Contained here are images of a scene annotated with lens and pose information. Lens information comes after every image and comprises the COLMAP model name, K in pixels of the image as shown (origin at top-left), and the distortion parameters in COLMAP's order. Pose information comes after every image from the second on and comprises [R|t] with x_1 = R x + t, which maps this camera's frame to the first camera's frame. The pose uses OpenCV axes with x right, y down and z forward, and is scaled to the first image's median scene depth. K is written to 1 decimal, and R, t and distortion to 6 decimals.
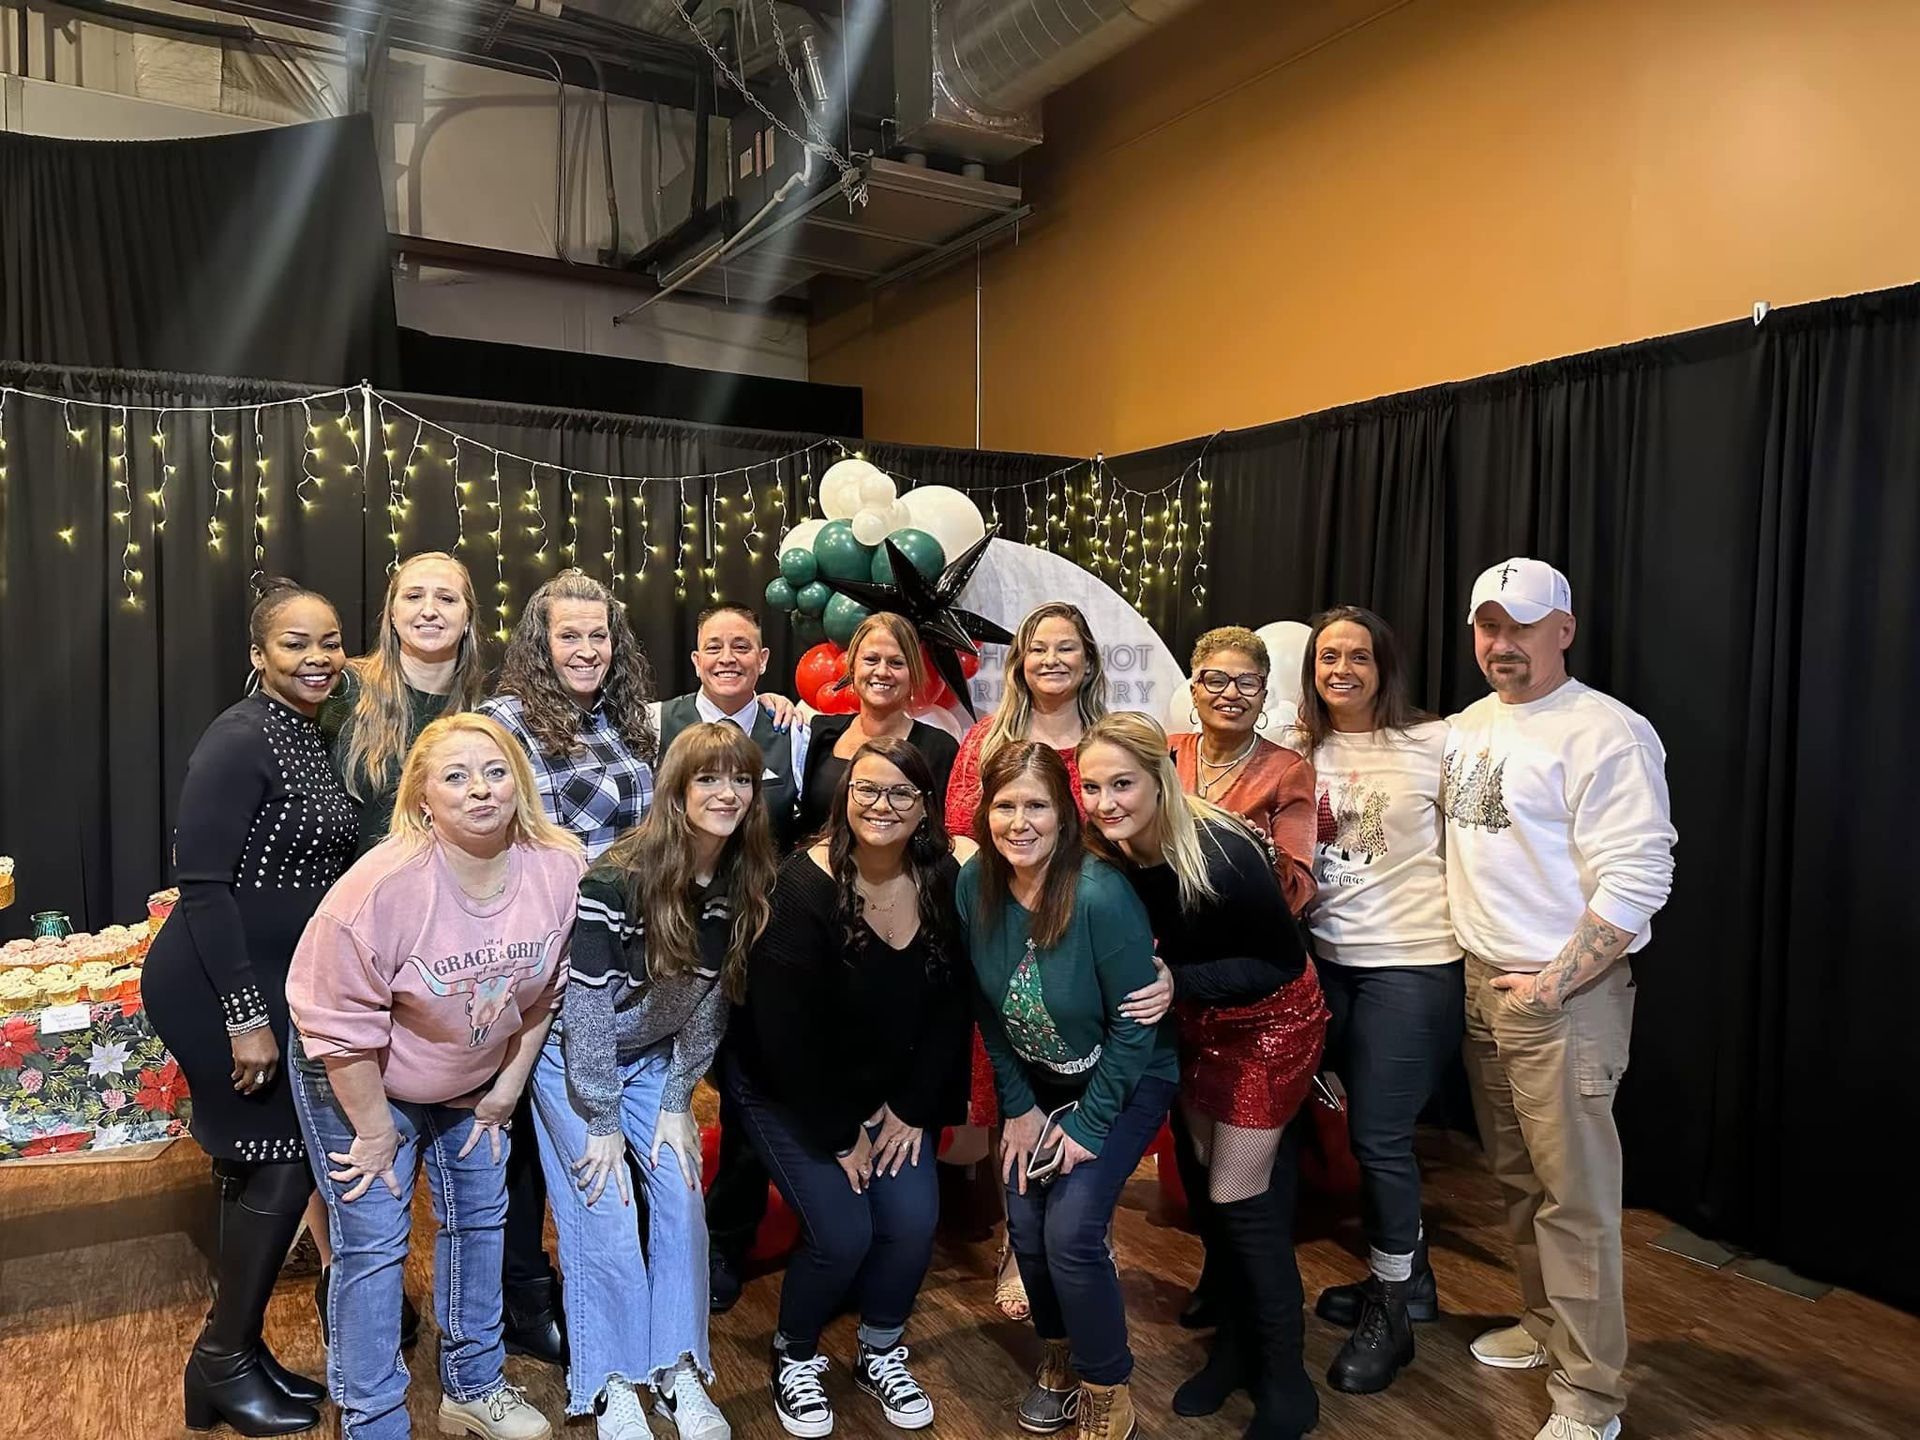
lens RADIAL K [[1334.1, 0, 960.0], [0, 1334.1, 720.0], [0, 0, 1]] dist [0.058695, -0.063625]
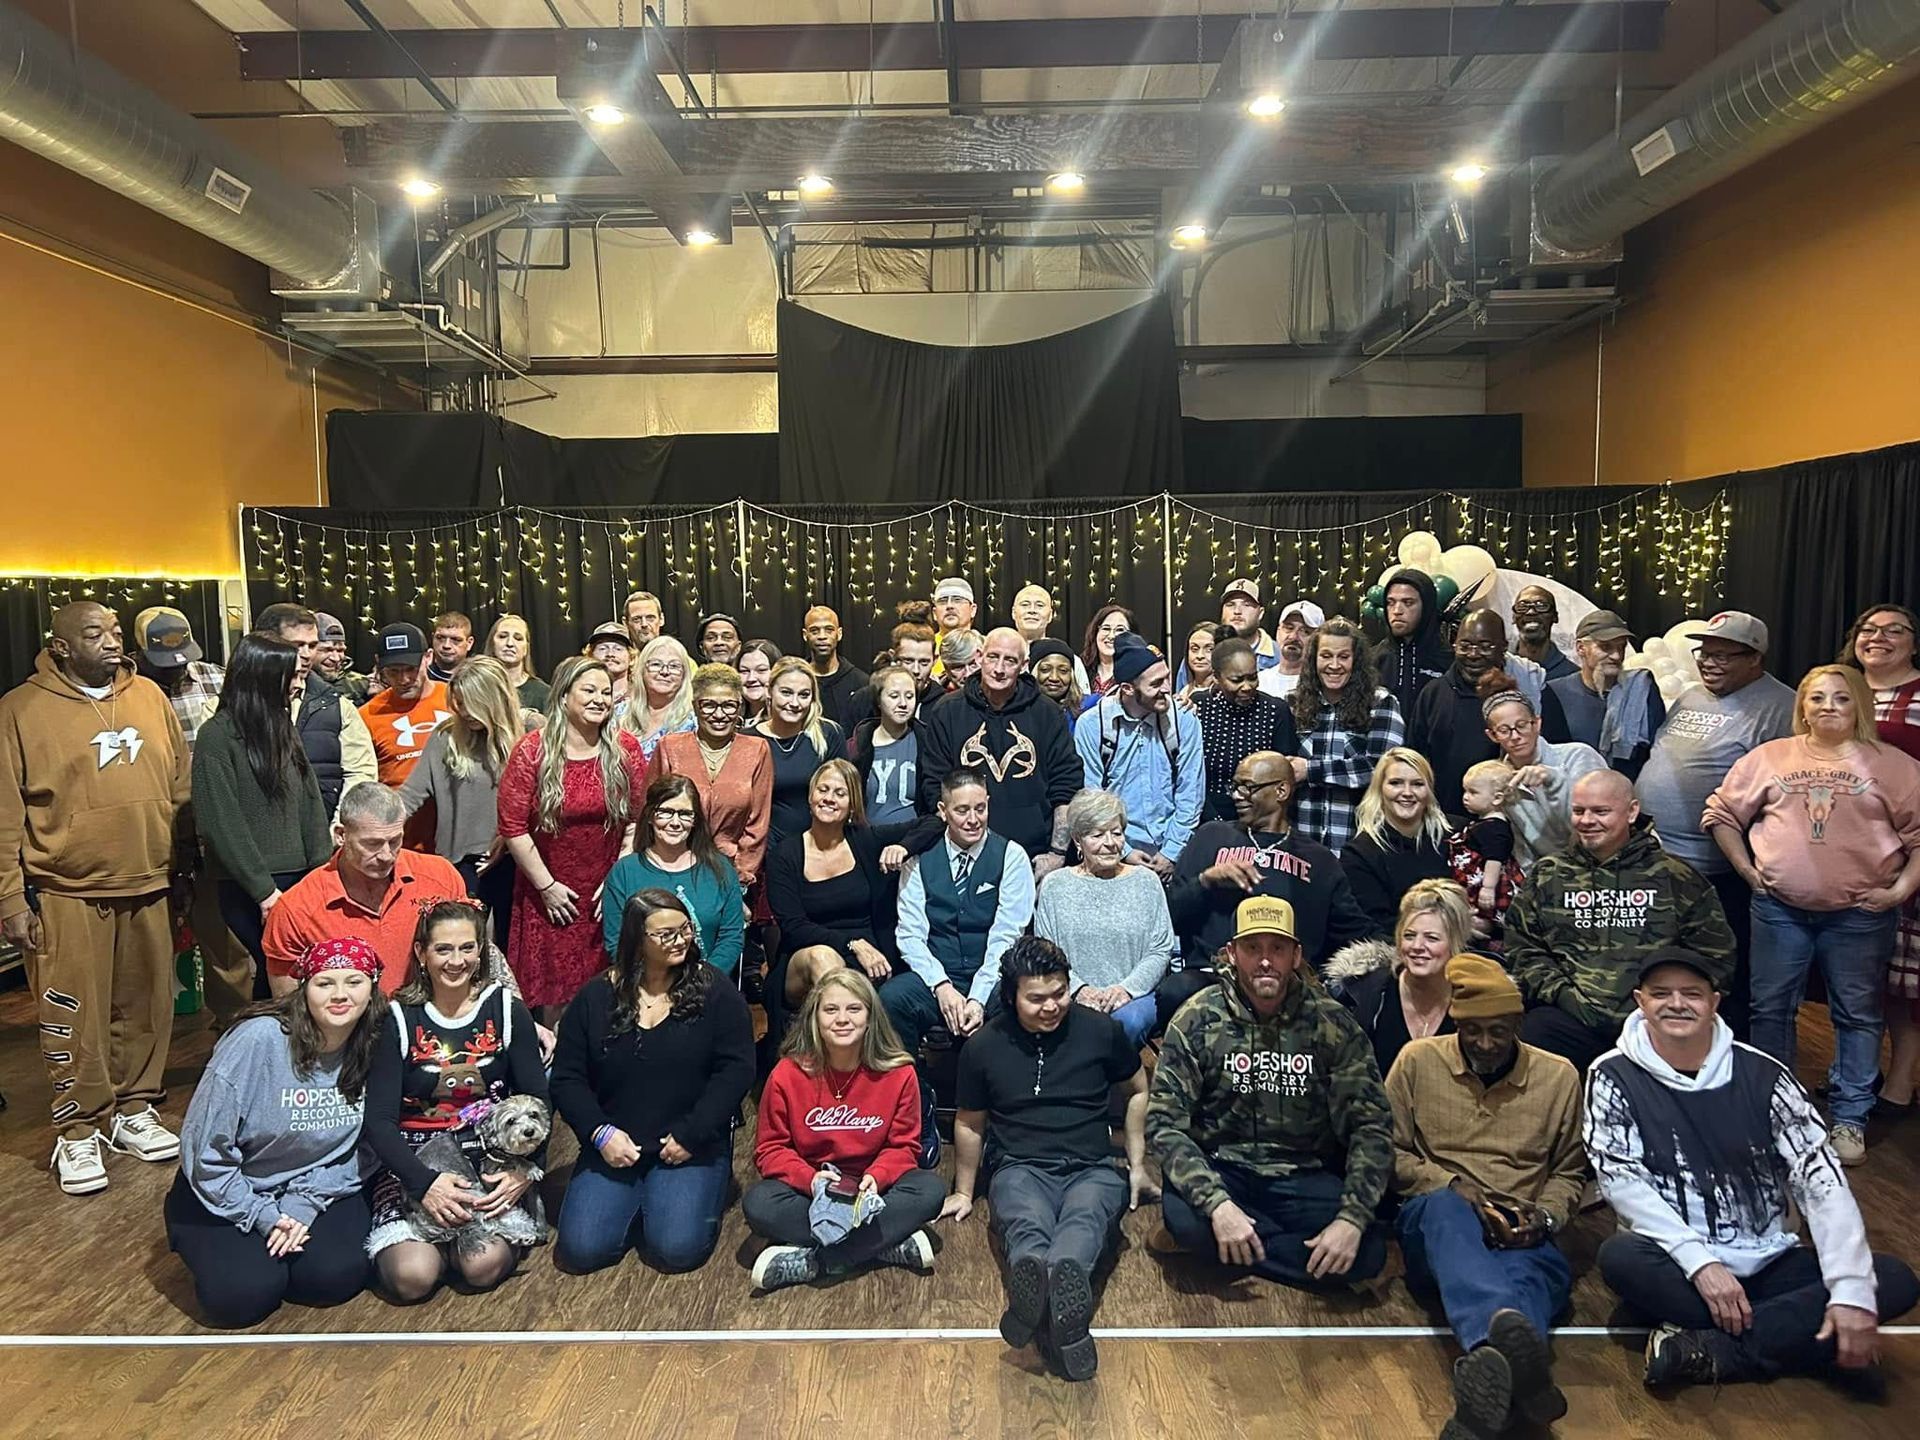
lens RADIAL K [[1426.5, 0, 913.9], [0, 1426.5, 766.2], [0, 0, 1]] dist [0.046445, -0.088517]
pose [[0.840015, 0.039956, -0.541089, 0.289683], [-0.005022, 0.997815, 0.065886, -0.002996], [0.542539, -0.052628, 0.838380, -0.712913]]
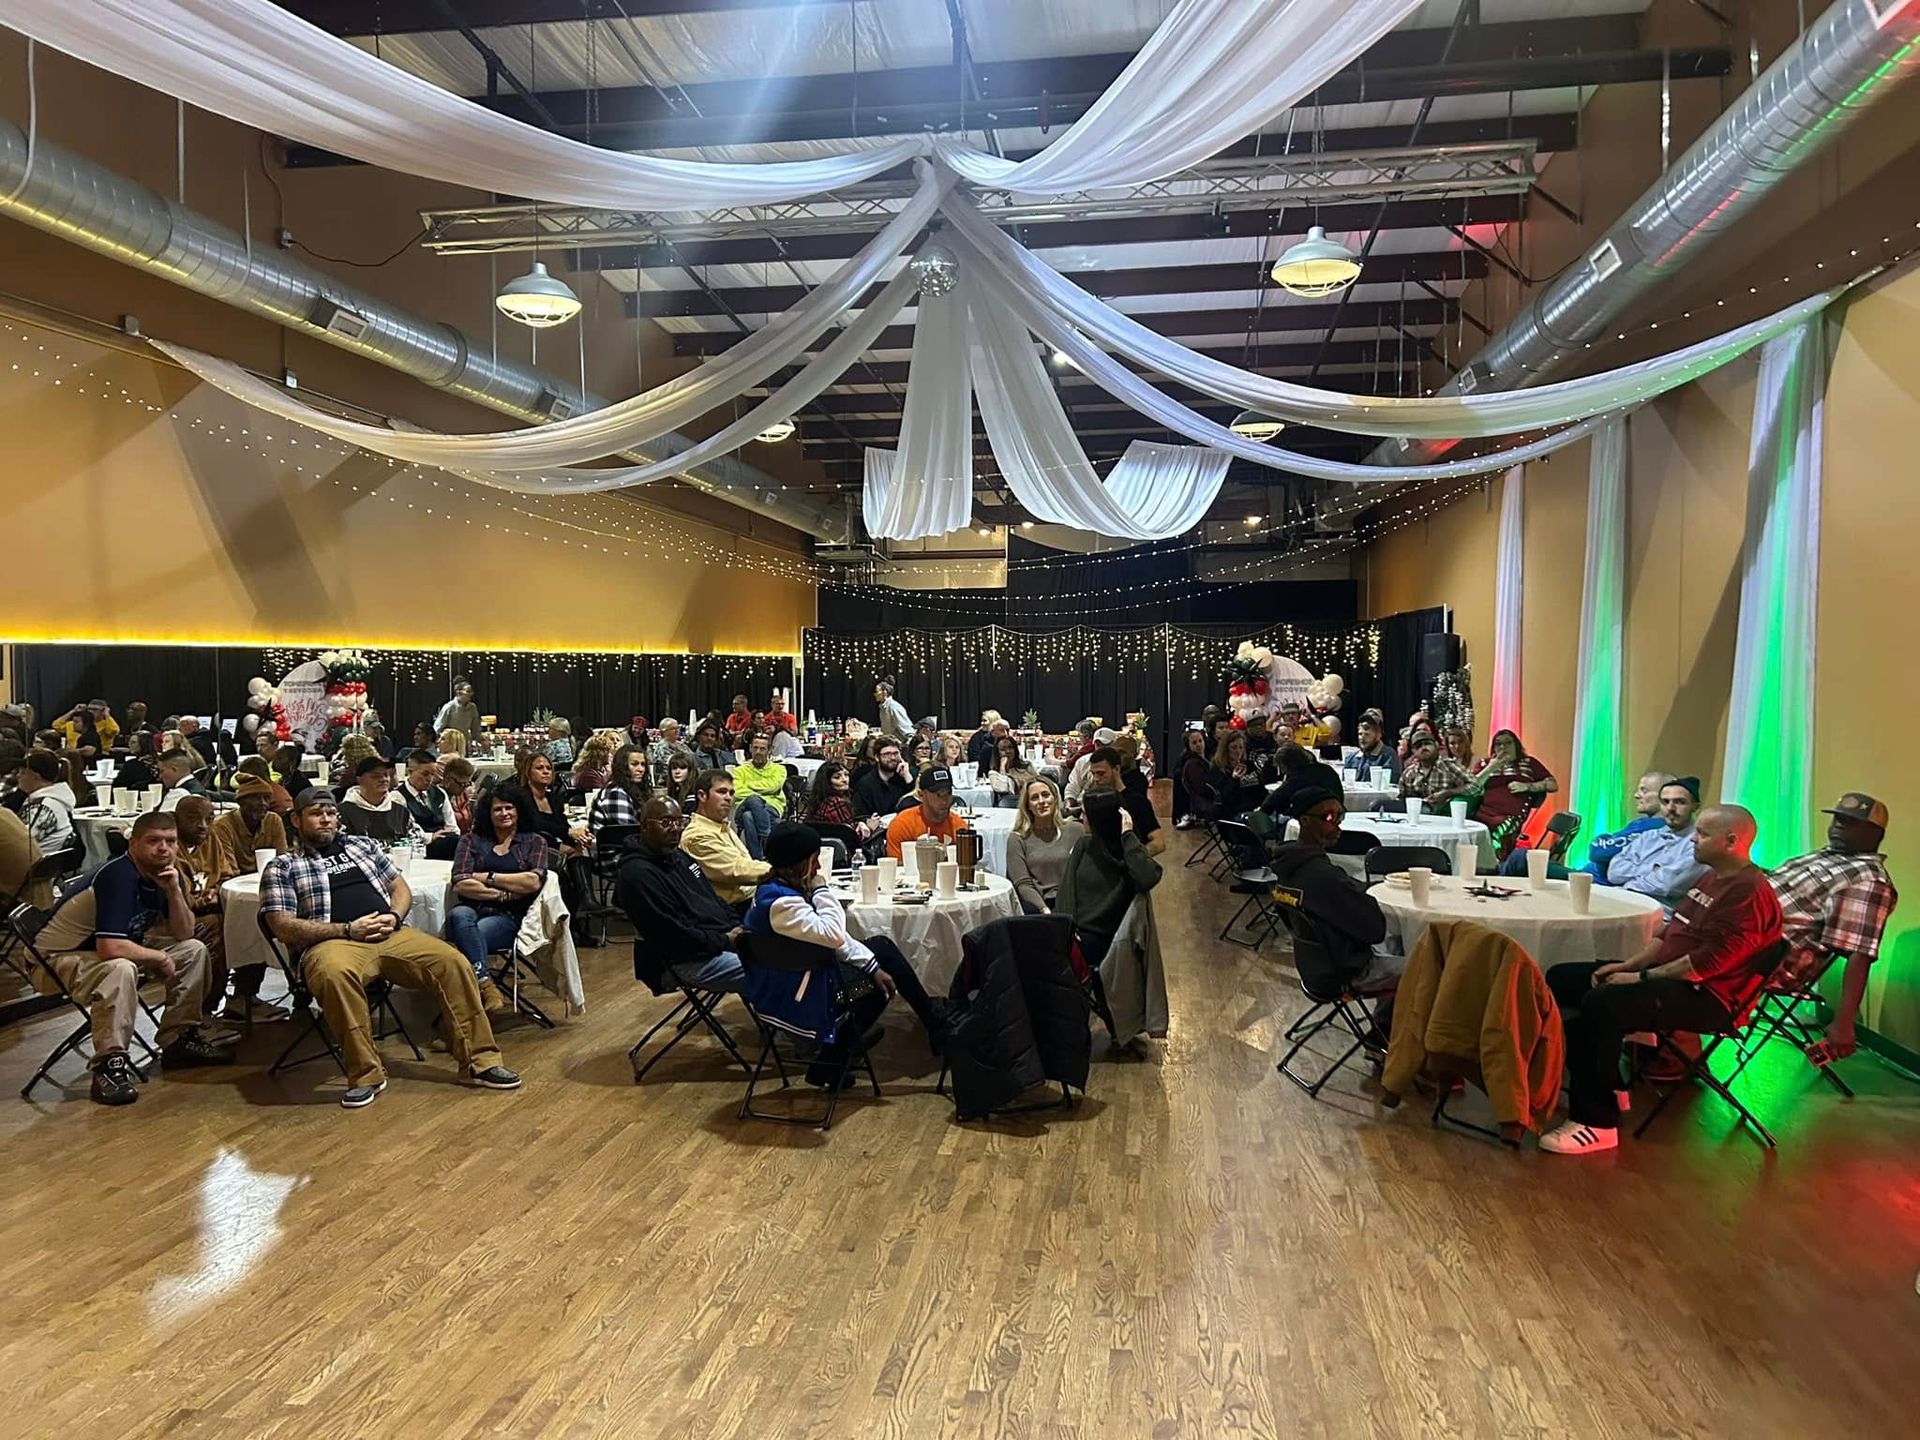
lens RADIAL K [[1334.1, 0, 960.0], [0, 1334.1, 720.0], [0, 0, 1]] dist [0.058695, -0.063625]
pose [[0.778487, 0.006333, -0.627629, 1.552239], [-0.015722, 0.999832, -0.009413, 0.111336], [0.627464, 0.017195, 0.778456, -2.465219]]
